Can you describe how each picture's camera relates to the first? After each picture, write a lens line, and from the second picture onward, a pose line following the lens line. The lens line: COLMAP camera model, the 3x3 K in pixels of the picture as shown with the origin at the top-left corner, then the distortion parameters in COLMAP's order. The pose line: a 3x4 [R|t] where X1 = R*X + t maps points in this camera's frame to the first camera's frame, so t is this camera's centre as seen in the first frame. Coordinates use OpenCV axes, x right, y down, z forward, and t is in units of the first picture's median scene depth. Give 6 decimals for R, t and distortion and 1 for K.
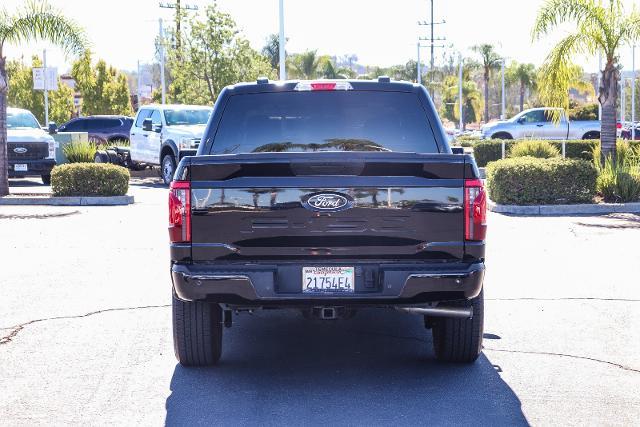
lens RADIAL K [[1646.5, 0, 320.0], [0, 1646.5, 213.5], [0, 0, 1]] dist [-1.952166, 51.760932]
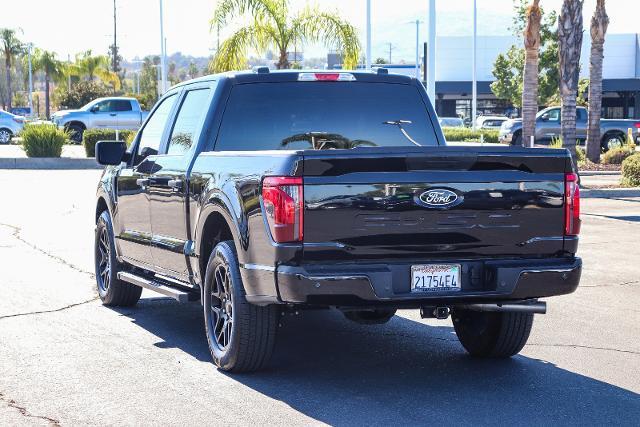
lens RADIAL K [[1632.5, 0, 320.0], [0, 1632.5, 213.5], [0, 0, 1]] dist [0.149587, 0.699890]
pose [[0.945233, -0.011688, 0.326188, -0.373539], [0.009750, 0.999924, 0.007576, -0.005741], [-0.326252, -0.003981, 0.945275, 0.110648]]
